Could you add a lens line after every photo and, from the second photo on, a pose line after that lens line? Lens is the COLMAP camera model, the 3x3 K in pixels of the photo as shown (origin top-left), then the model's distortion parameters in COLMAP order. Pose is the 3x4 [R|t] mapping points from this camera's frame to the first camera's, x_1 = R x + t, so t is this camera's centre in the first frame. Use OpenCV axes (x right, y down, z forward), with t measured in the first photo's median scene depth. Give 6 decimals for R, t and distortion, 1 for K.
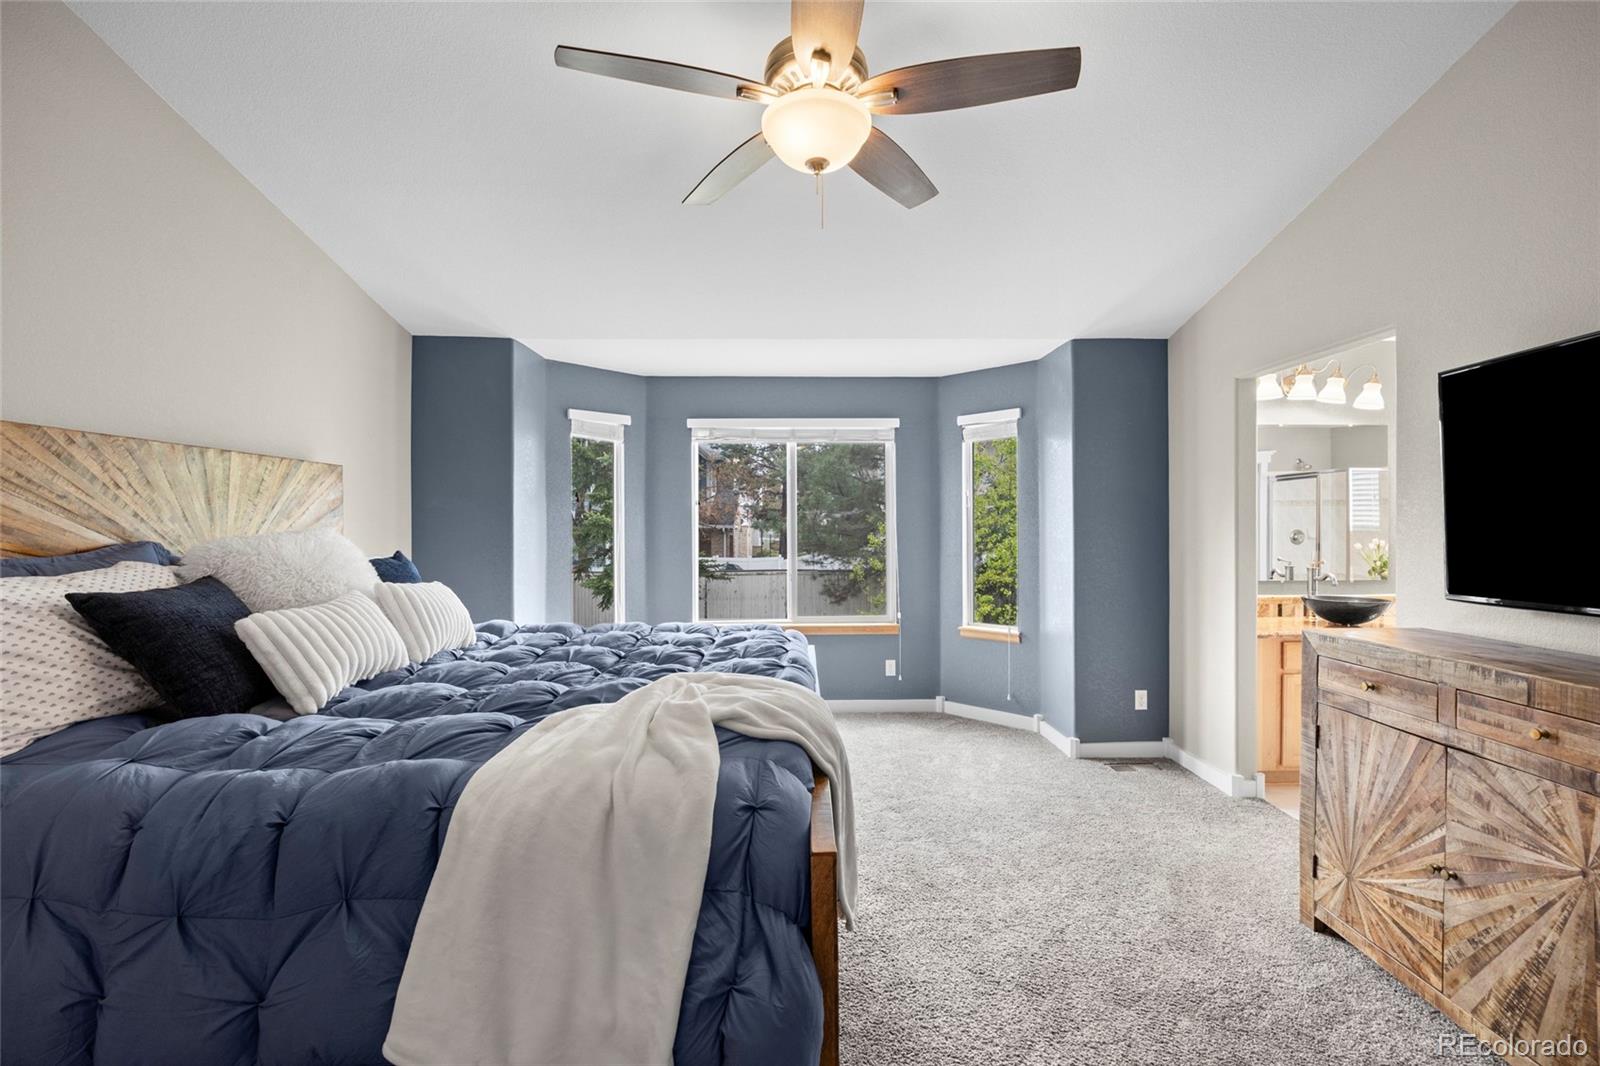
lens RADIAL K [[714.9, 0, 804.4], [0, 714.9, 533.2], [0, 0, 1]] dist [-0.017733, 0.000348]
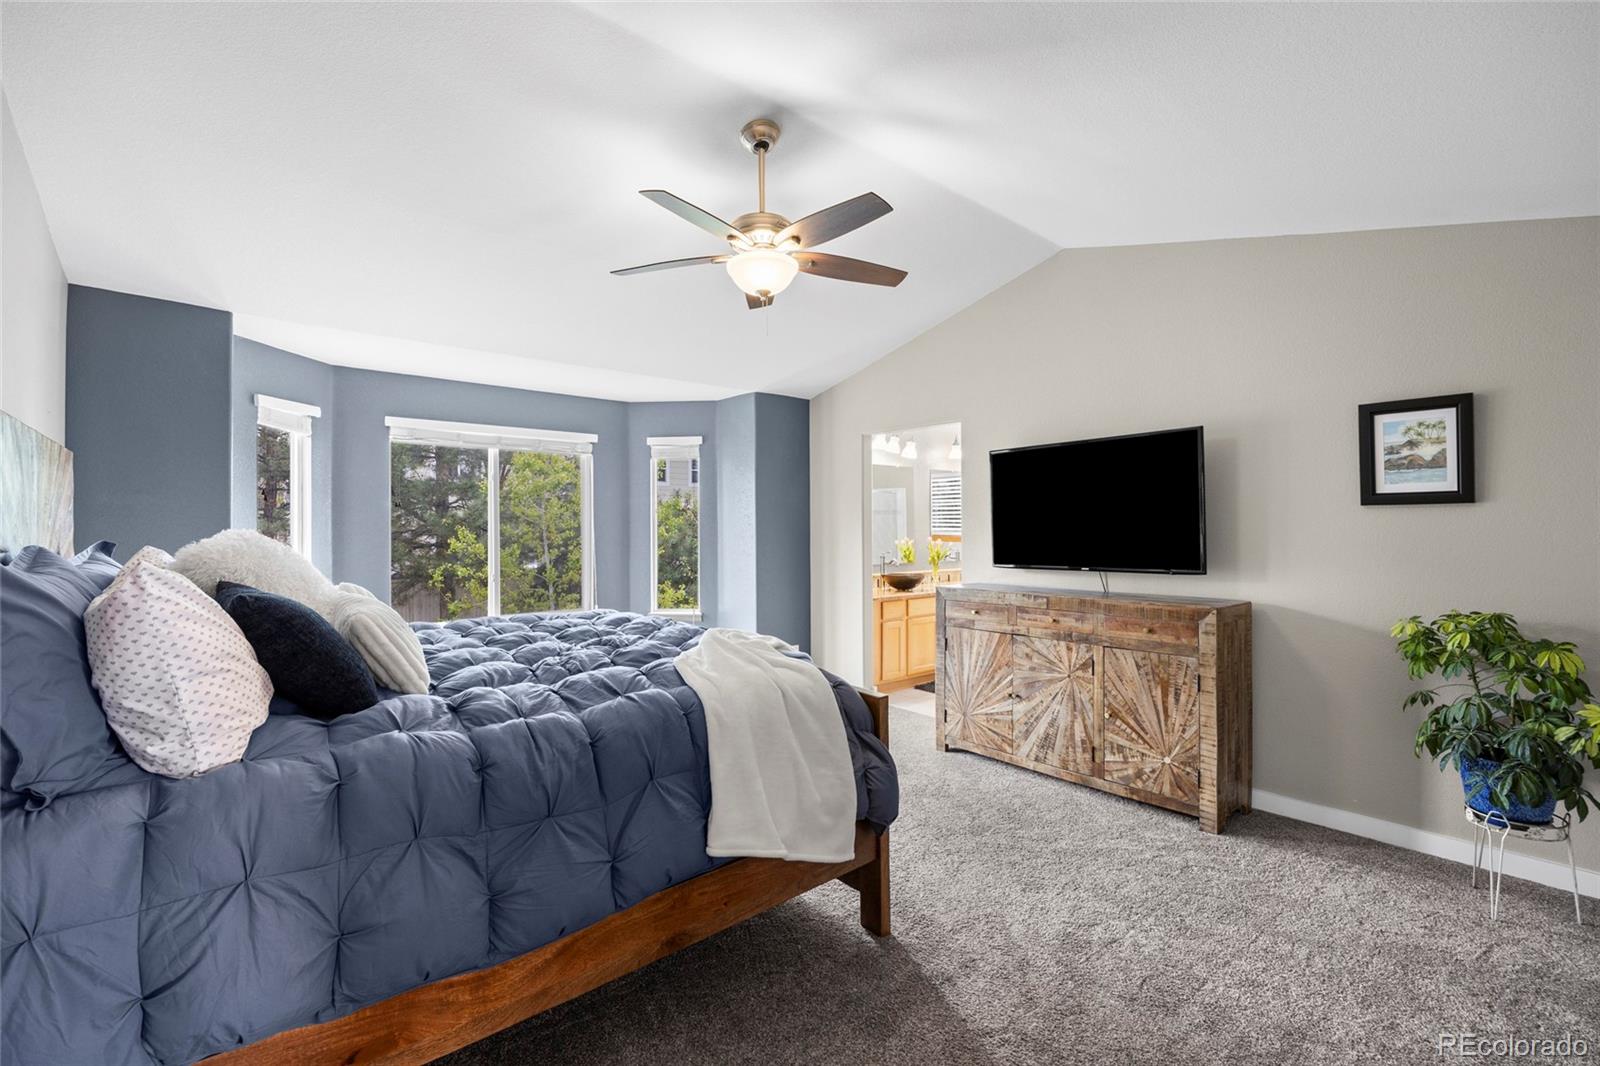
lens RADIAL K [[714.9, 0, 803.1], [0, 714.9, 534.3], [0, 0, 1]] dist [-0.017733, 0.000348]
pose [[0.779391, 0.000273, 0.626538, -0.787726], [0.003034, 0.999987, -0.004210, 0.011364], [-0.626531, 0.005183, 0.779379, -0.229163]]
